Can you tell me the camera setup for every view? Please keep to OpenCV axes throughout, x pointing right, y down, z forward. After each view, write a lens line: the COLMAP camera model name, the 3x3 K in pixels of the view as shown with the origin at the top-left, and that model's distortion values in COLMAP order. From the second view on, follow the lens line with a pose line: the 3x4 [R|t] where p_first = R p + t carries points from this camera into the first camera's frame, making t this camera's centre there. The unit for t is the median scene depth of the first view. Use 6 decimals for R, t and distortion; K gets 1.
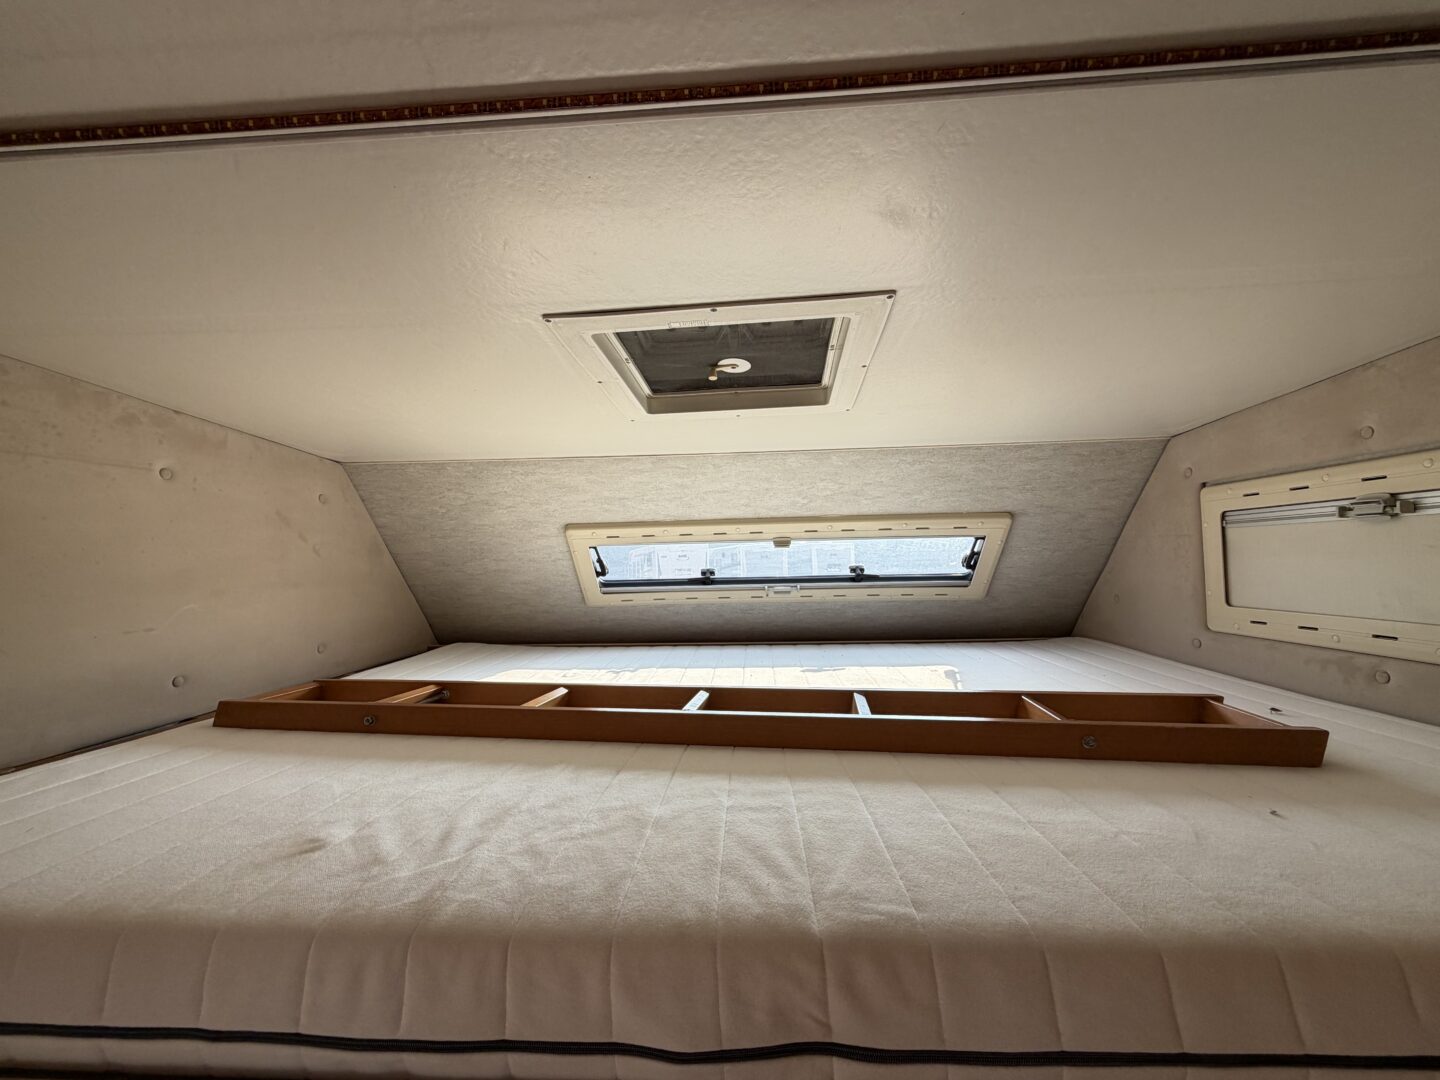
lens RADIAL K [[572.4, 0, 719.3], [0, 572.4, 536.0], [0, 0, 1]] dist [0.000372, 0.000551]
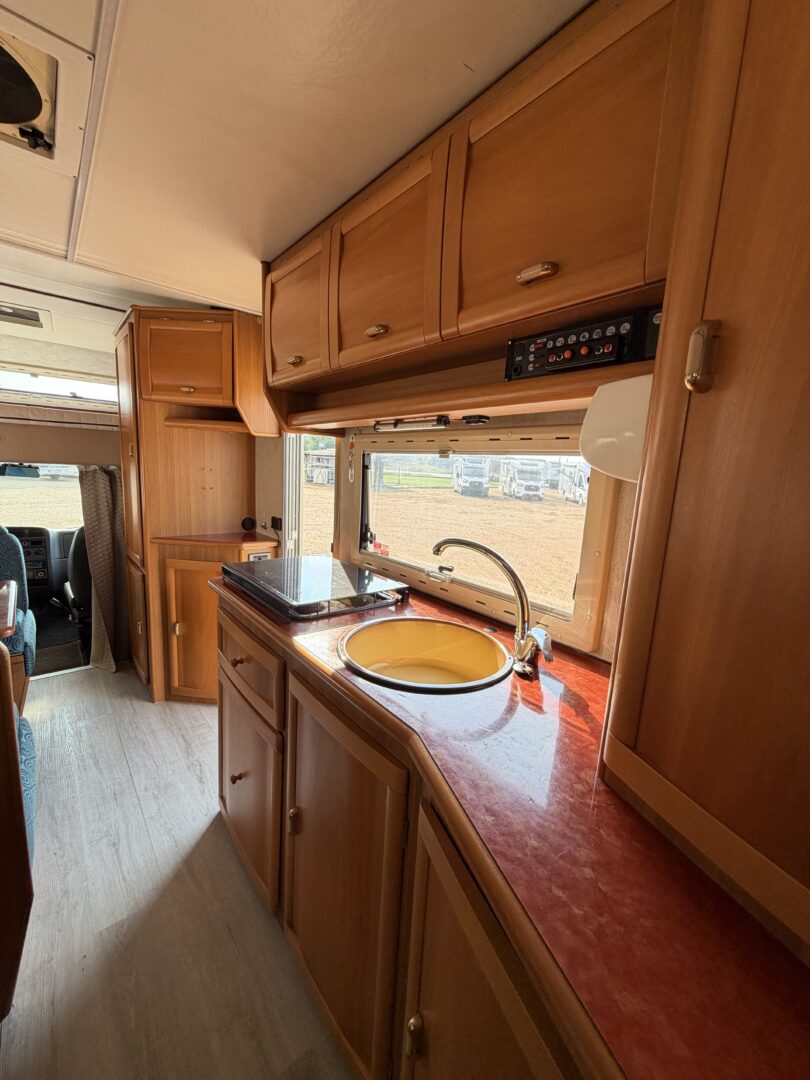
lens RADIAL K [[429.3, 0, 403.3], [0, 429.3, 540.1], [0, 0, 1]] dist [0.000372, 0.000551]
pose [[0.727562, -0.056604, 0.683703, -0.053517], [-0.101284, 0.976807, 0.188651, 0.220236], [-0.678524, -0.206503, 0.704955, -1.825976]]
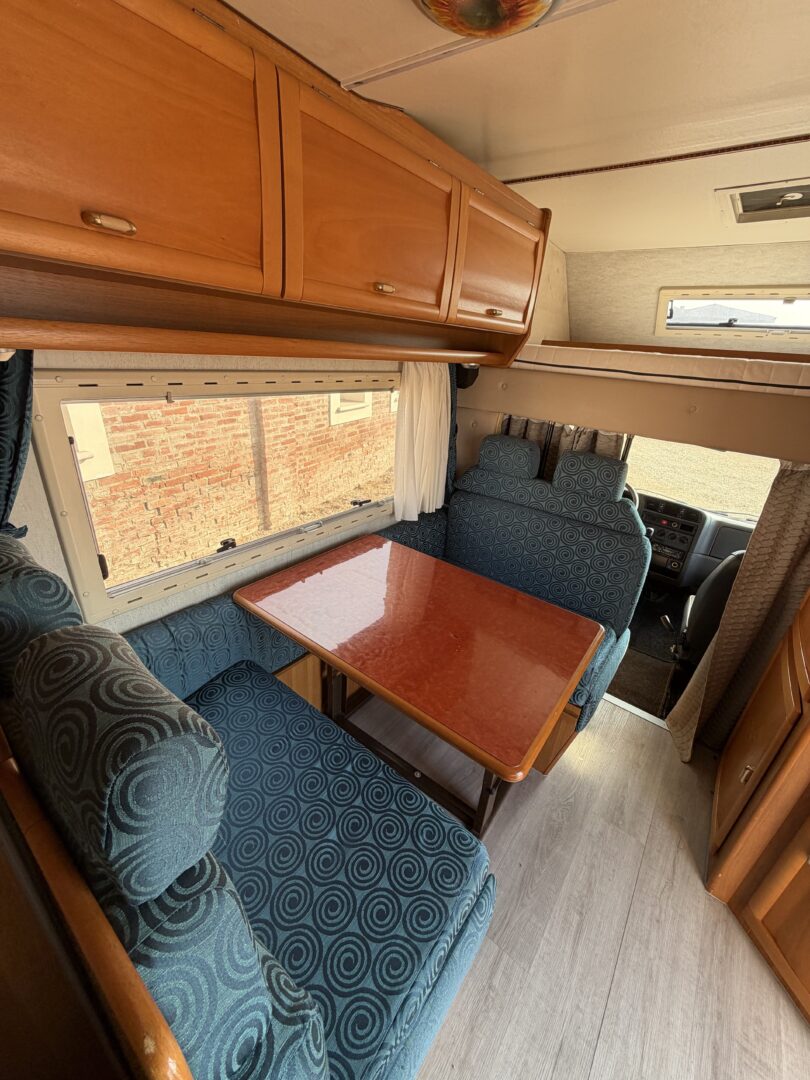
lens RADIAL K [[429.3, 0, 407.2], [0, 429.3, 540.2], [0, 0, 1]] dist [0.000372, 0.000551]
pose [[0.819039, 0.305345, -0.485737, 0.011474], [-0.058531, 0.886668, 0.458687, 0.139276], [0.570745, -0.347252, 0.744088, -1.039606]]
